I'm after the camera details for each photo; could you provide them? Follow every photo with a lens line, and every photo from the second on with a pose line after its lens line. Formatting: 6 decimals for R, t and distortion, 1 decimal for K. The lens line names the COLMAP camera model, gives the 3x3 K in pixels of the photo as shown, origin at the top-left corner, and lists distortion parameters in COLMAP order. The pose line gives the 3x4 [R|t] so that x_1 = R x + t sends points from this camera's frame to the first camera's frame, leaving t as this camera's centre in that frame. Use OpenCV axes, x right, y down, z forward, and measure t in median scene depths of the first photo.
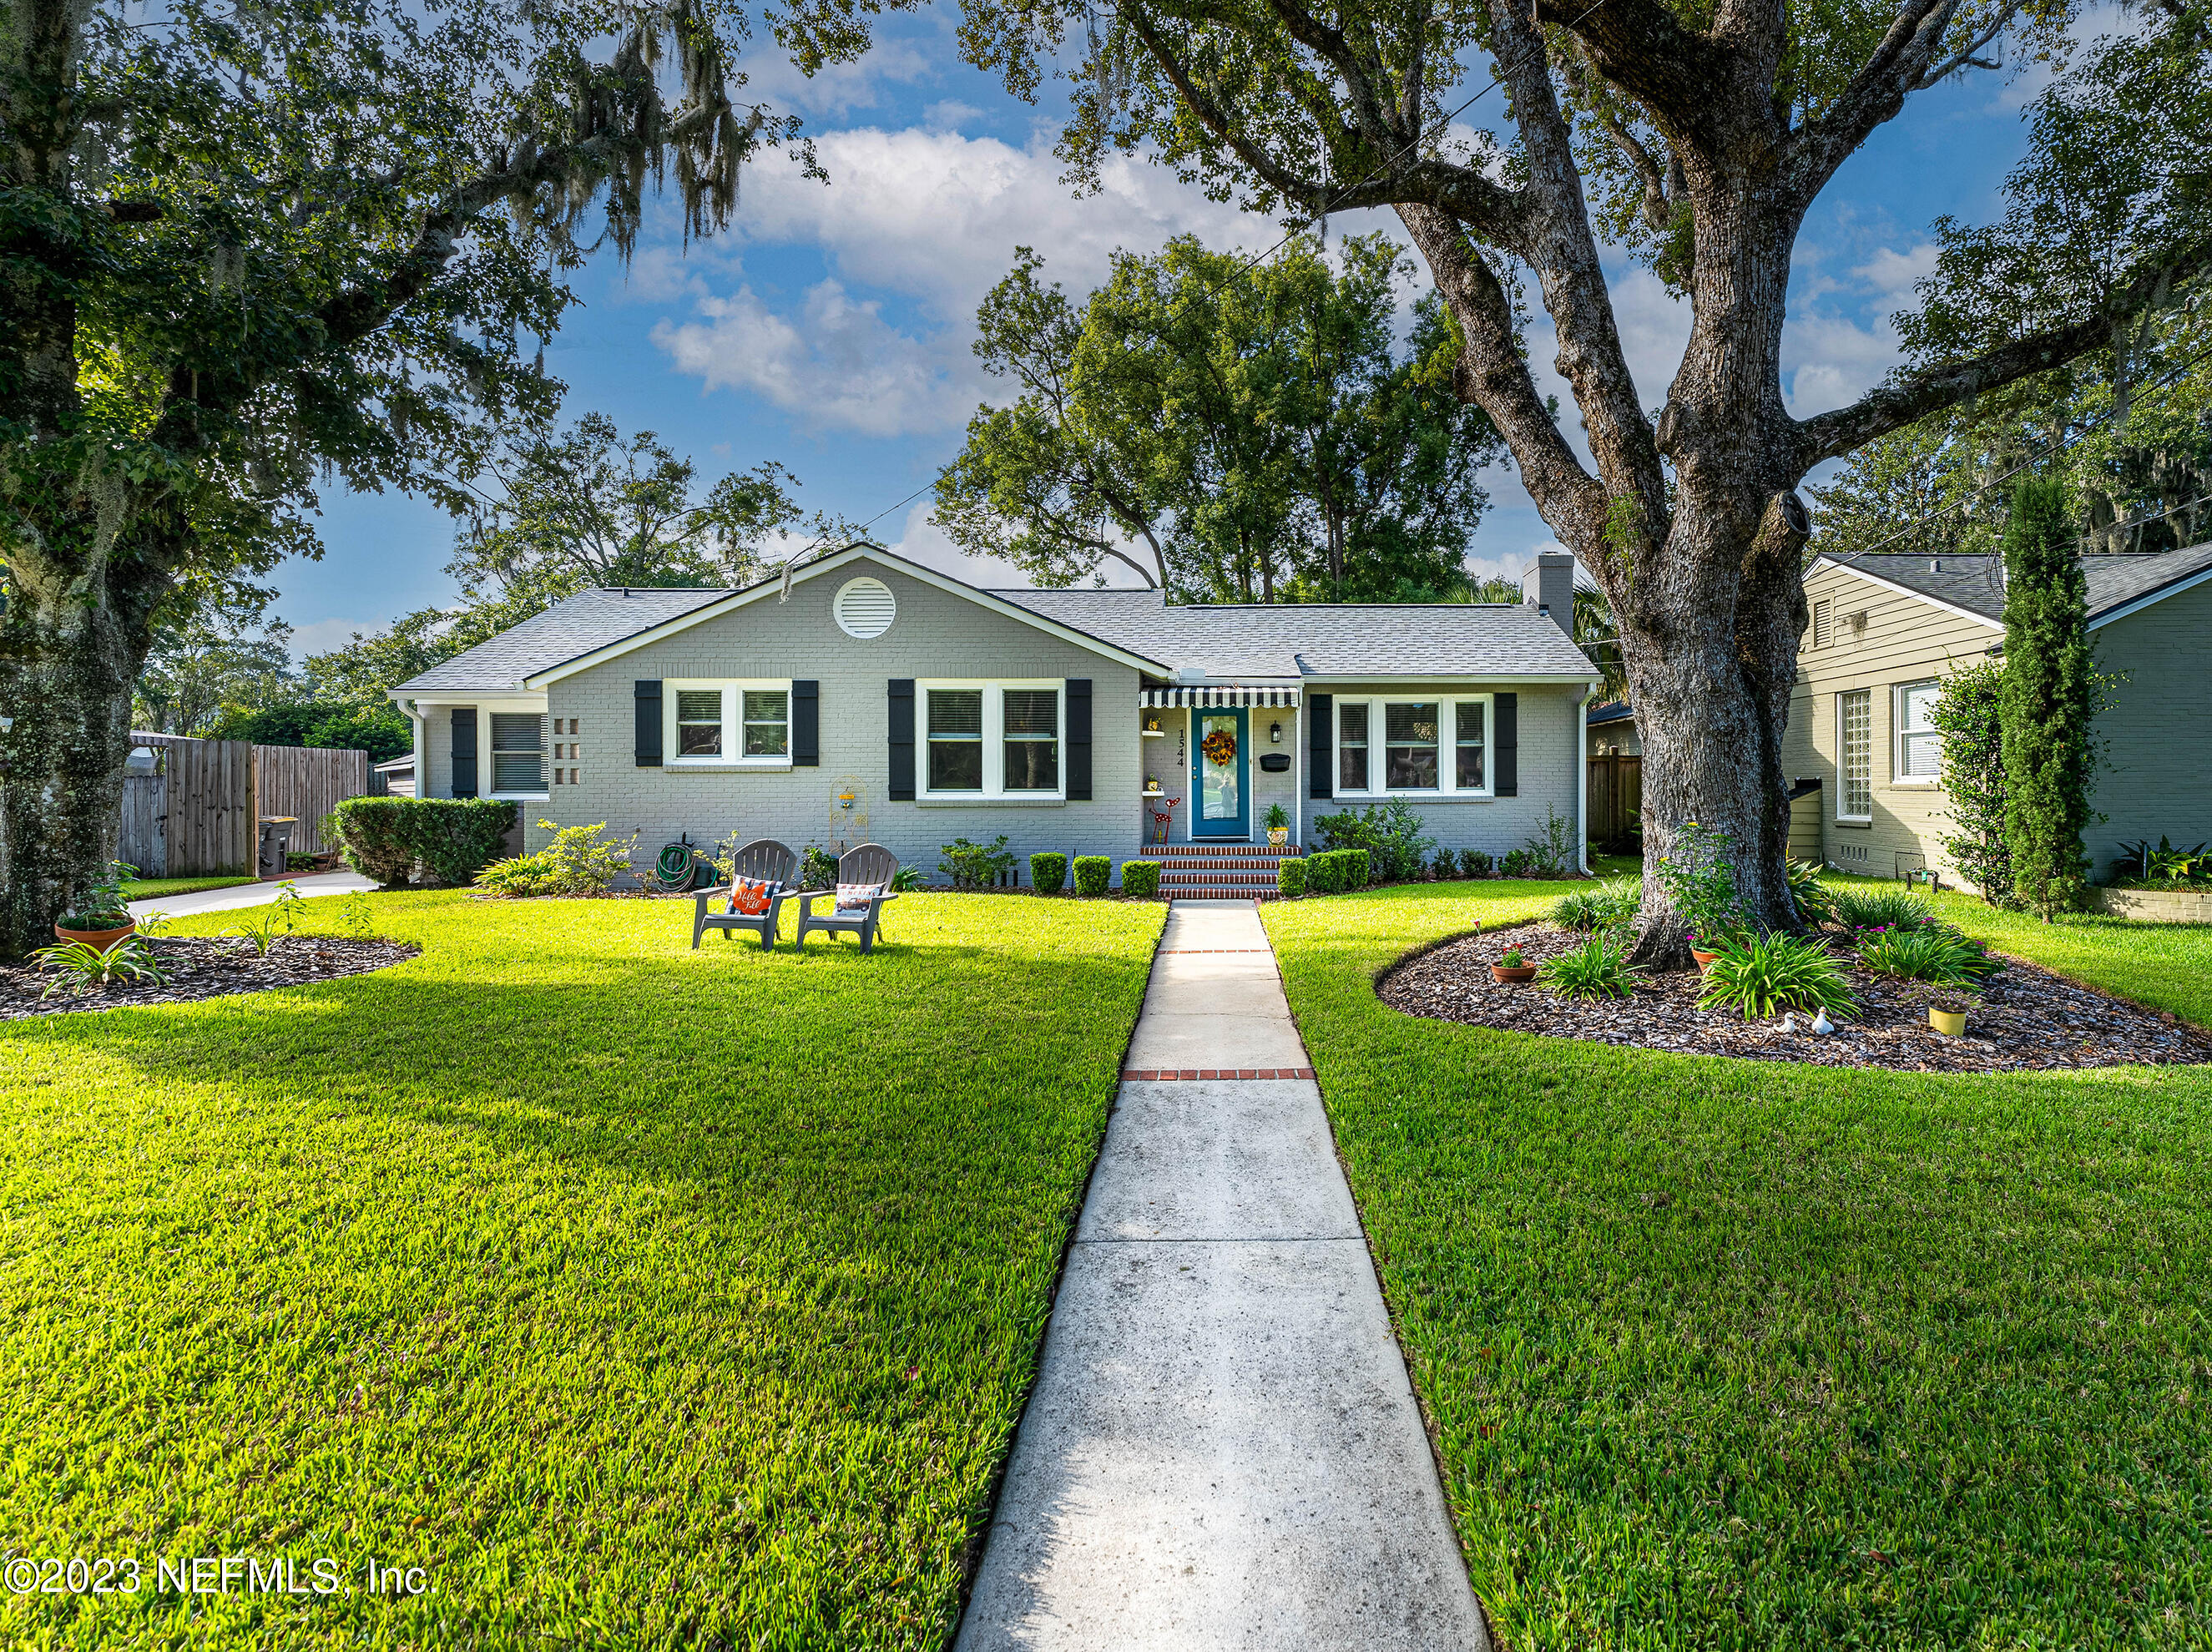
lens RADIAL K [[998.7, 0, 1236.1], [0, 998.7, 790.1], [0, 0, 1]] dist [-0.000136, 0.000915]
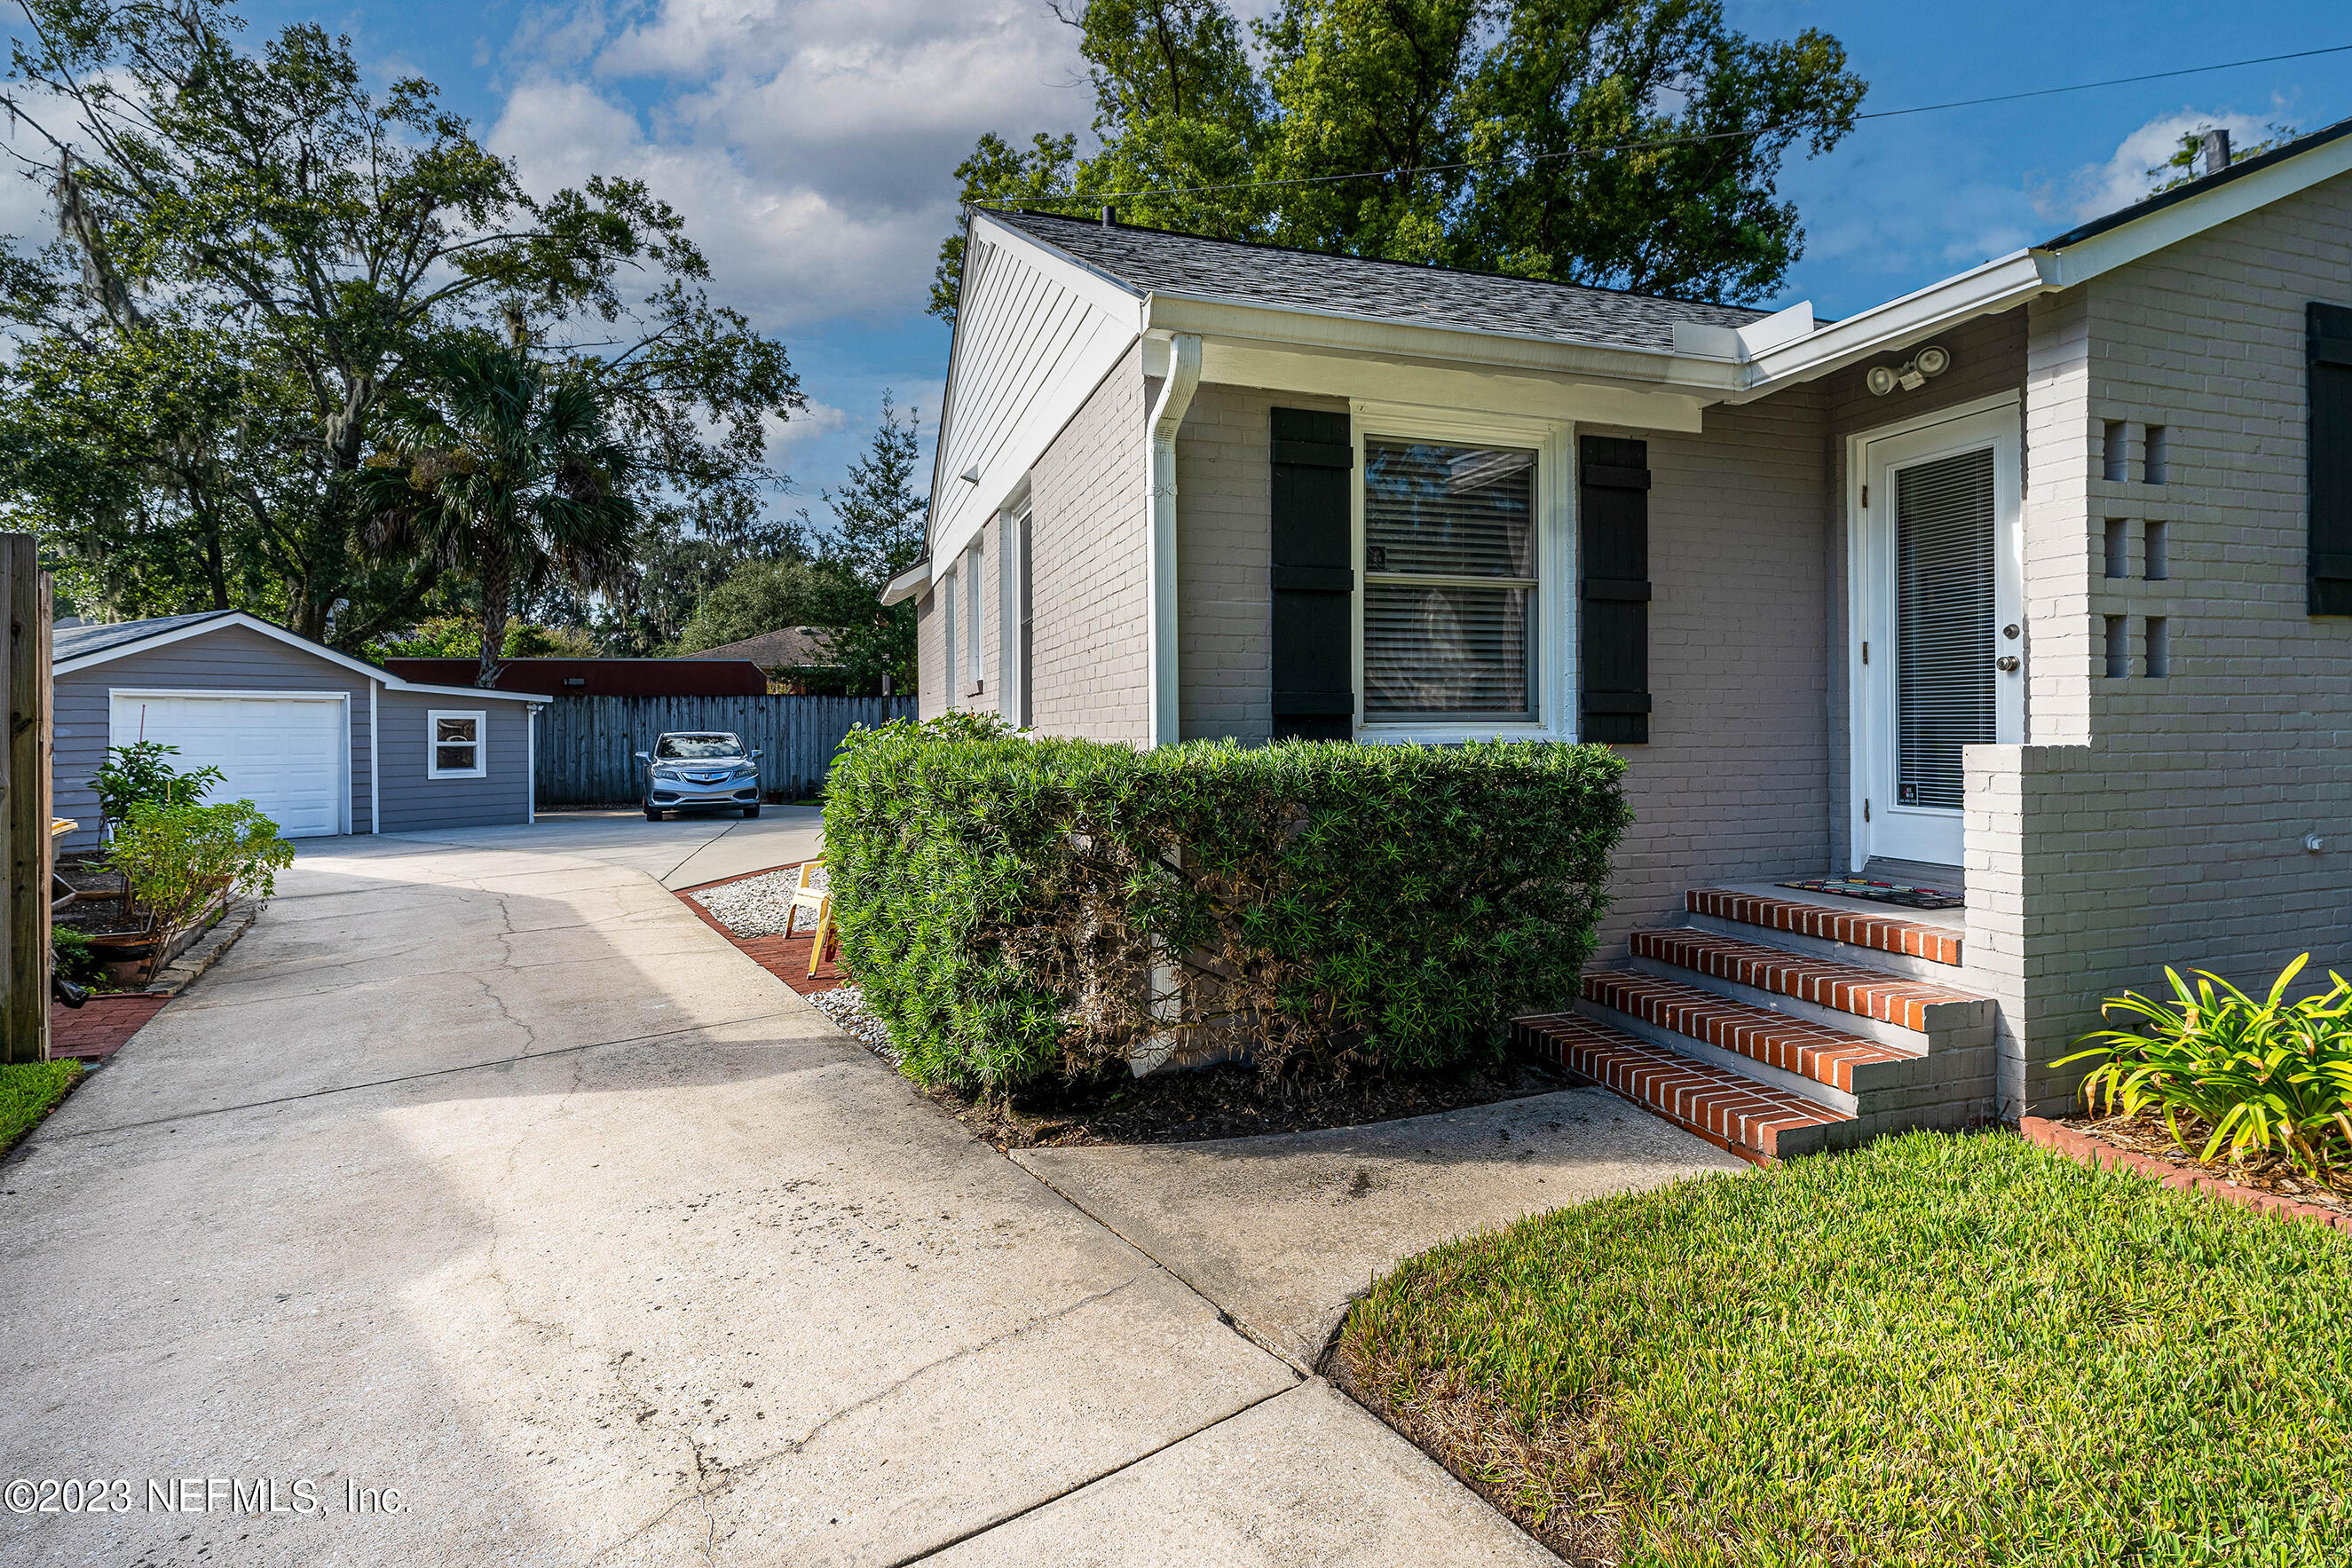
lens RADIAL K [[1061.5, 0, 1180.2], [0, 1061.5, 735.6], [0, 0, 1]] dist [-0.001819, -0.000558]
pose [[0.952616, -0.011602, 0.303955, -0.971457], [0.008410, 0.999895, 0.011809, 0.003486], [-0.304060, -0.008693, 0.952613, 0.806017]]
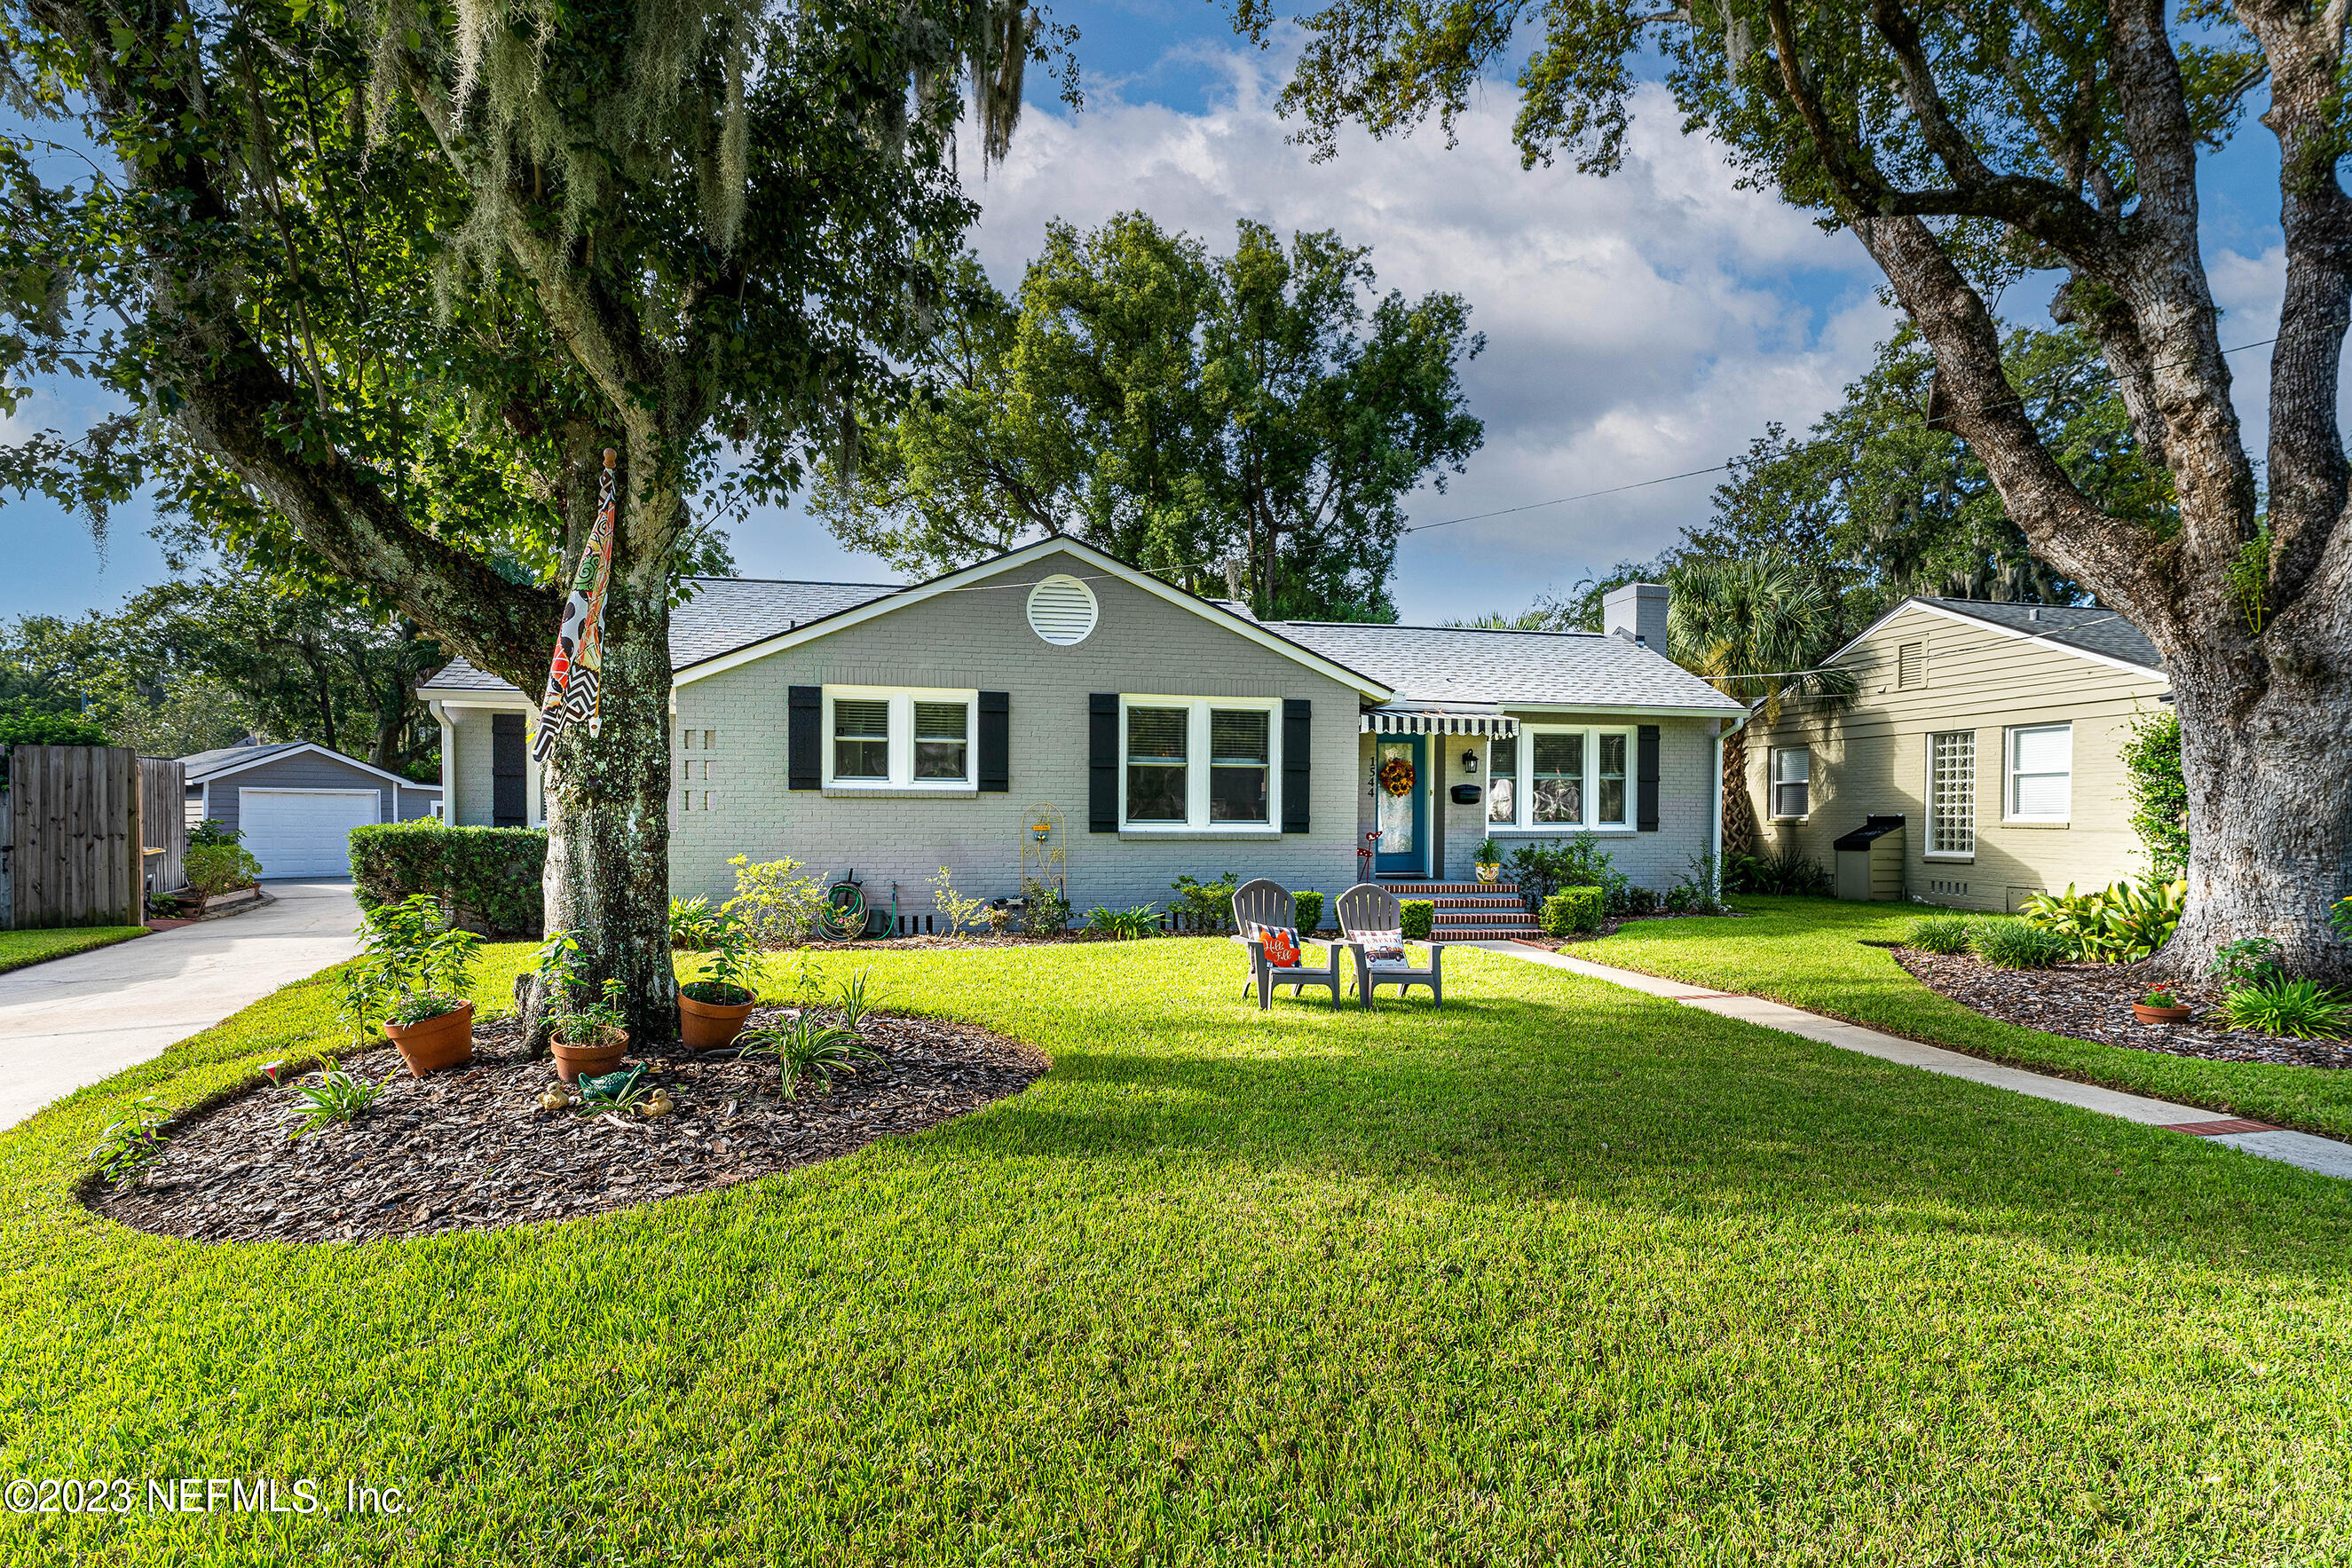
lens RADIAL K [[1061.5, 0, 1159.8], [0, 1061.5, 840.1], [0, 0, 1]] dist [-0.001819, -0.000558]
pose [[0.983361, 0.004737, 0.181600, -0.450336], [-0.008137, 0.999805, 0.017983, -0.000051], [-0.181480, -0.019162, 0.983208, 0.074832]]
